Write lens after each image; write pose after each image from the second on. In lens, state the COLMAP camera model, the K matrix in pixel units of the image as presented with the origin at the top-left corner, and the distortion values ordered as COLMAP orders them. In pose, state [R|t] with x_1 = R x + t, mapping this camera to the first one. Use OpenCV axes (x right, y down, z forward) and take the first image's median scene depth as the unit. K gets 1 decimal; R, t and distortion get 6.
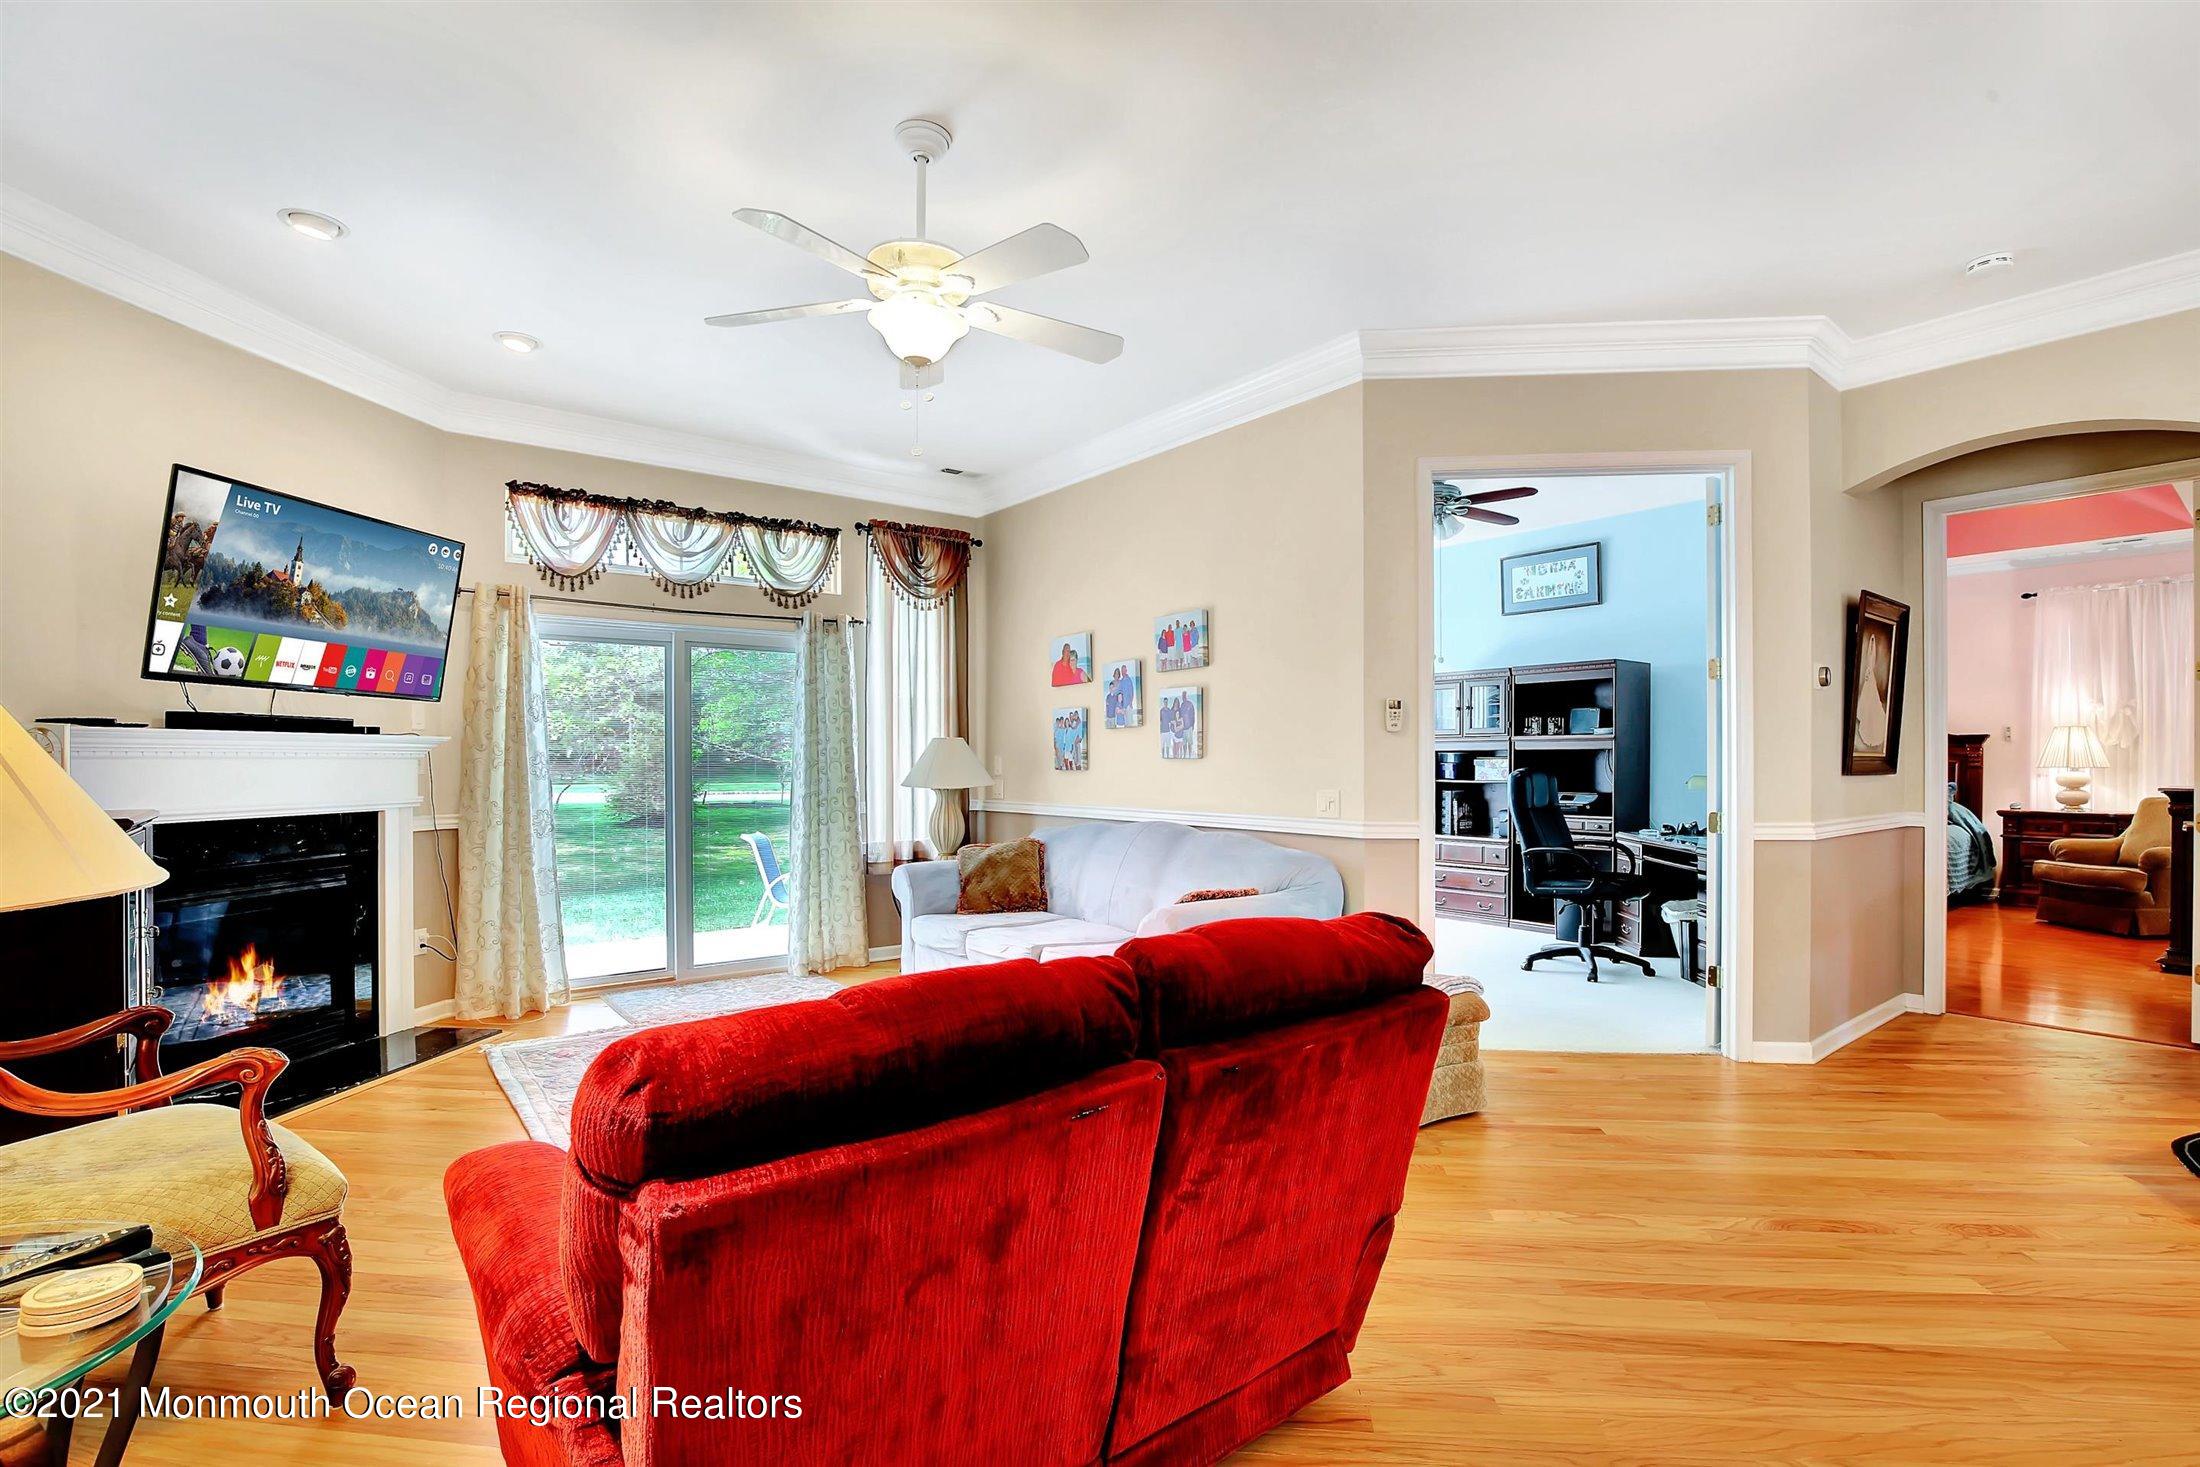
lens RADIAL K [[1033.6, 0, 1116.5], [0, 1033.6, 752.3], [0, 0, 1]] dist [-0.025337, -0.000711]
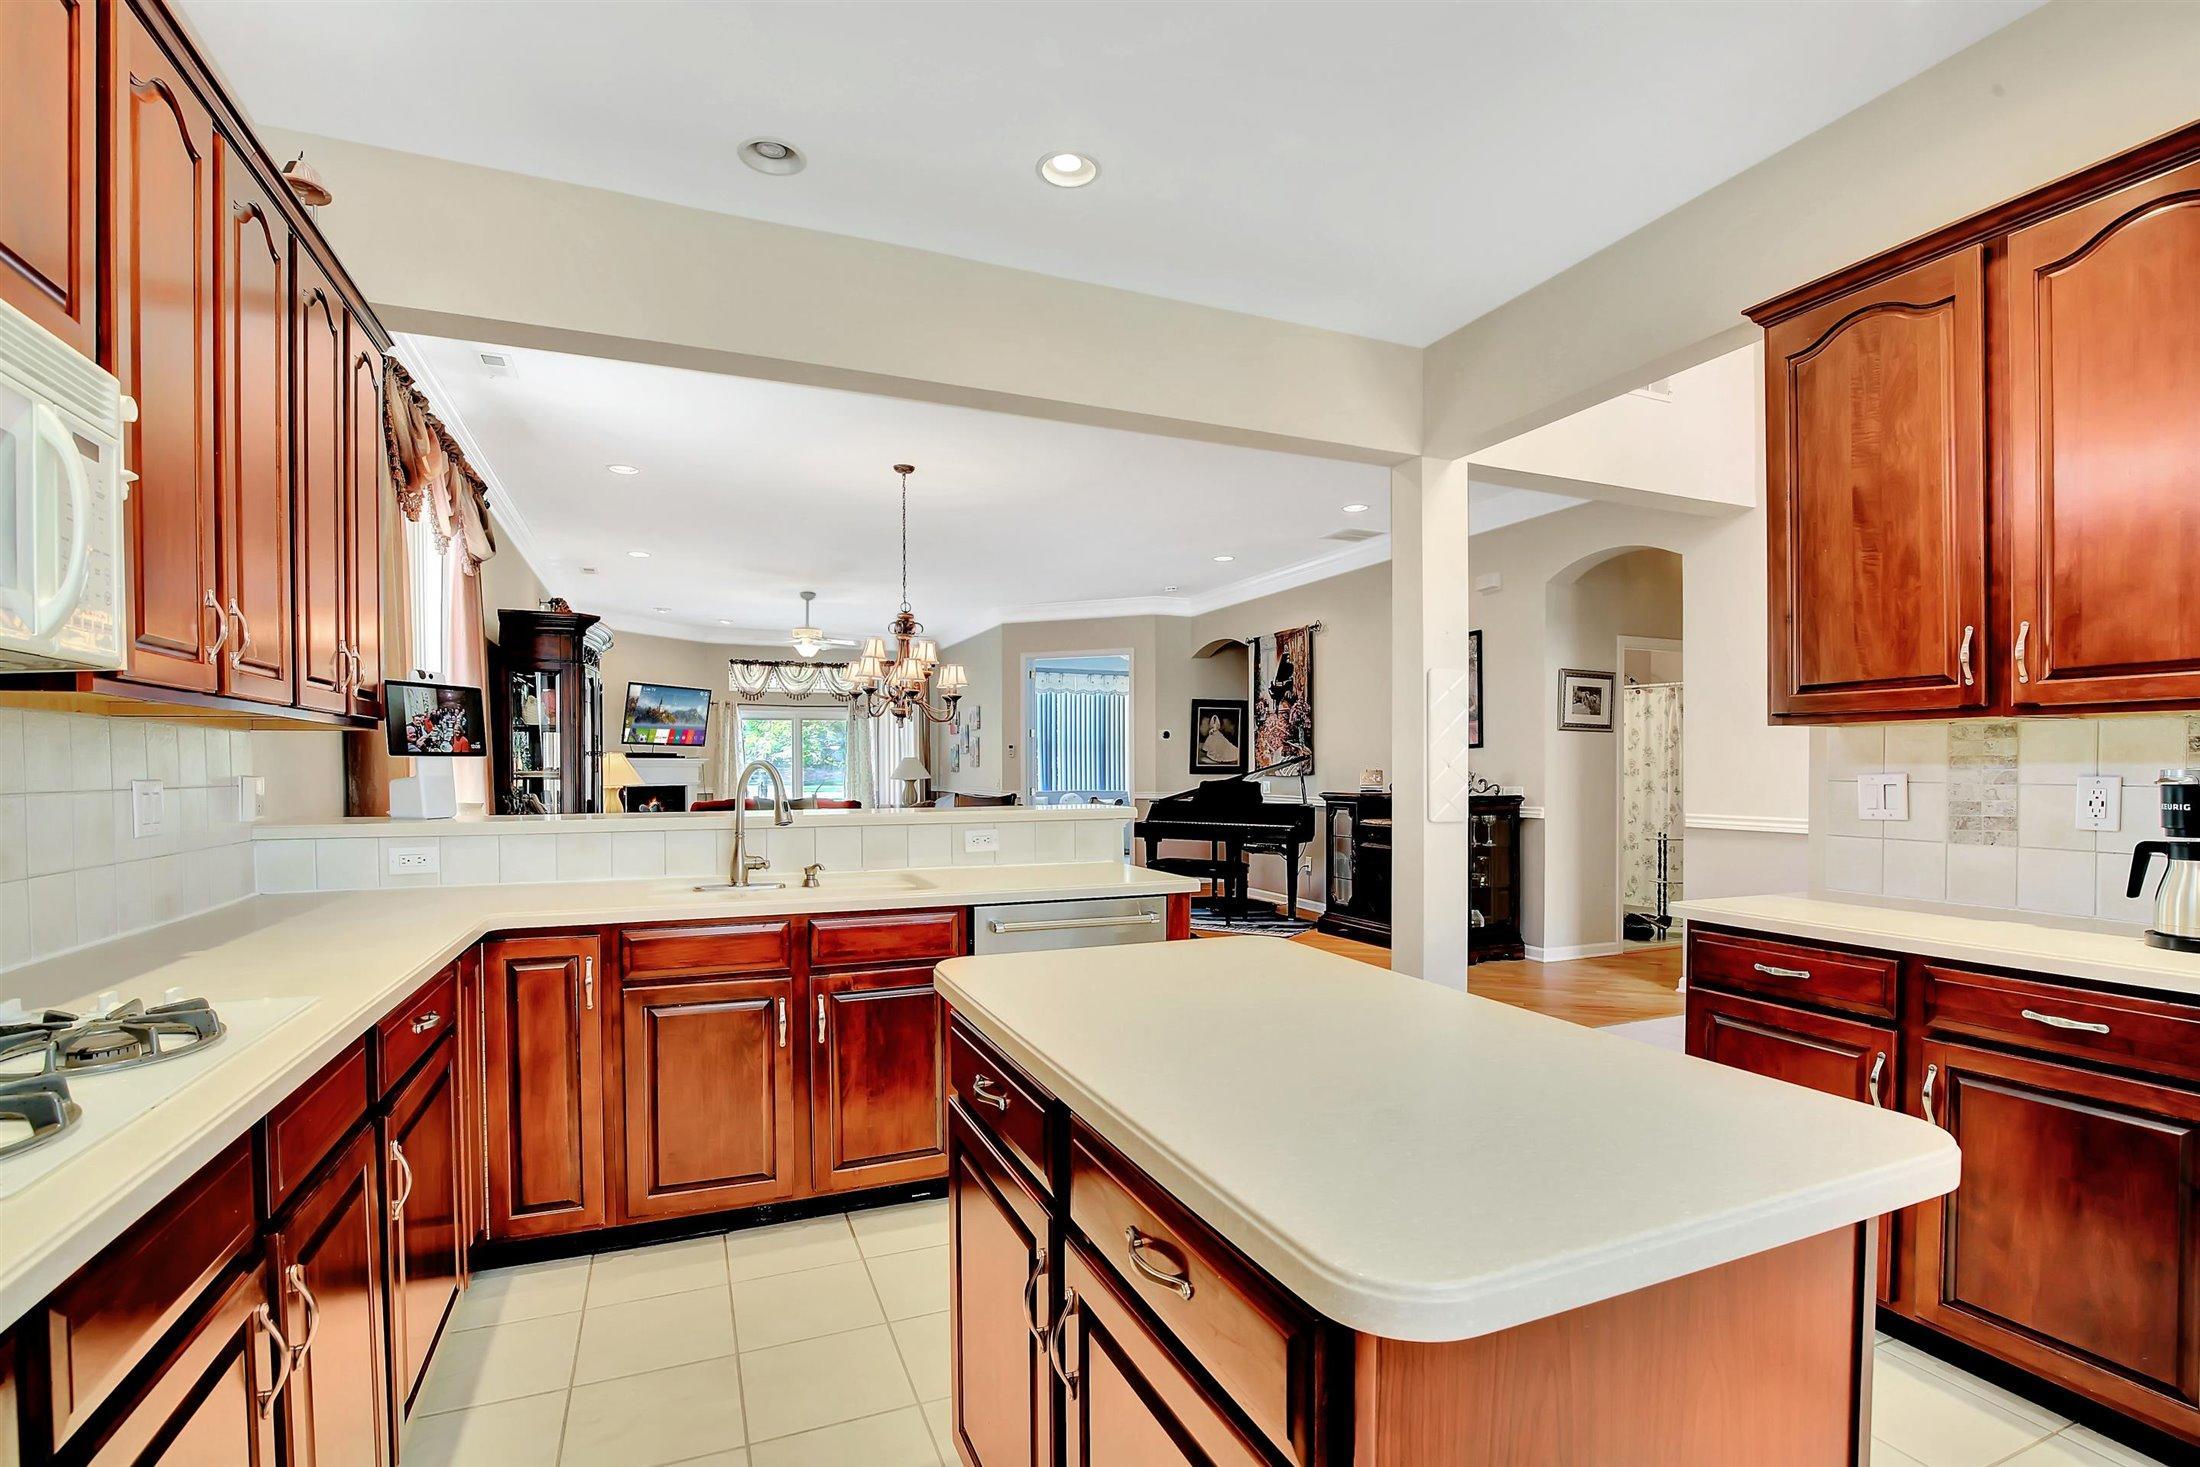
lens RADIAL K [[1071.5, 0, 1098.4], [0, 1071.5, 813.8], [0, 0, 1]] dist [-0.001516, -0.000183]
pose [[0.956696, 0.013980, -0.290754, 1.278110], [0.001711, 0.998559, 0.053641, -0.021999], [0.291085, -0.051816, 0.955293, -1.566956]]
